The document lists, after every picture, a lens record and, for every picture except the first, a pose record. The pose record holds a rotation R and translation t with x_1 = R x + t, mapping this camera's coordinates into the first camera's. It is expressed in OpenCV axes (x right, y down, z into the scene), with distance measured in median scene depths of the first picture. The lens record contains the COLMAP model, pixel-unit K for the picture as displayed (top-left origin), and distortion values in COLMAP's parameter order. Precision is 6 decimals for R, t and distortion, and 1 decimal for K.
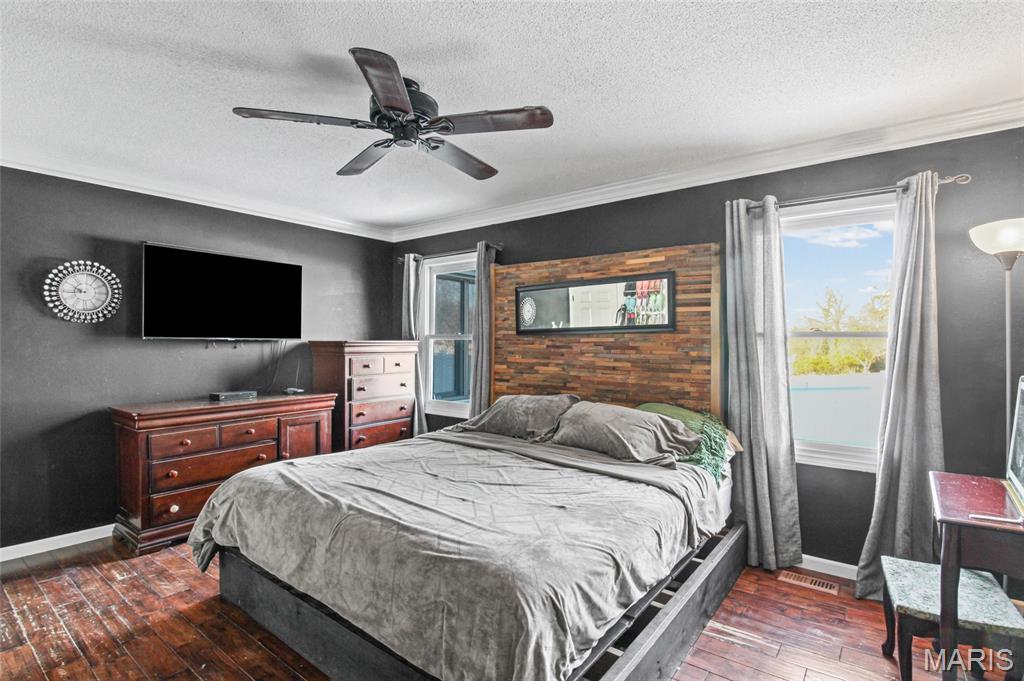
lens RADIAL K [[489.0, 0, 516.1], [0, 489.0, 338.4], [0, 0, 1]] dist [-0.002385, 0.002014]
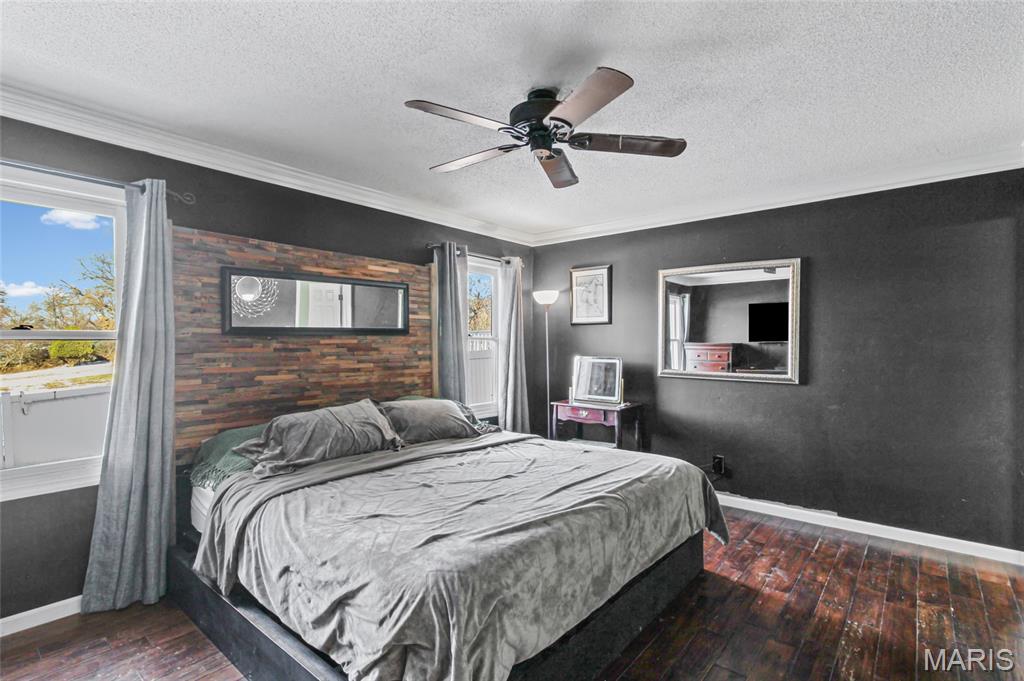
lens RADIAL K [[489.0, 0, 514.2], [0, 489.0, 342.3], [0, 0, 1]] dist [-0.002385, 0.002014]
pose [[0.041580, -0.002074, 0.999133, -0.776621], [-0.003917, 0.999990, 0.002239, 0.000829], [-0.999127, -0.004007, 0.041572, 0.624387]]
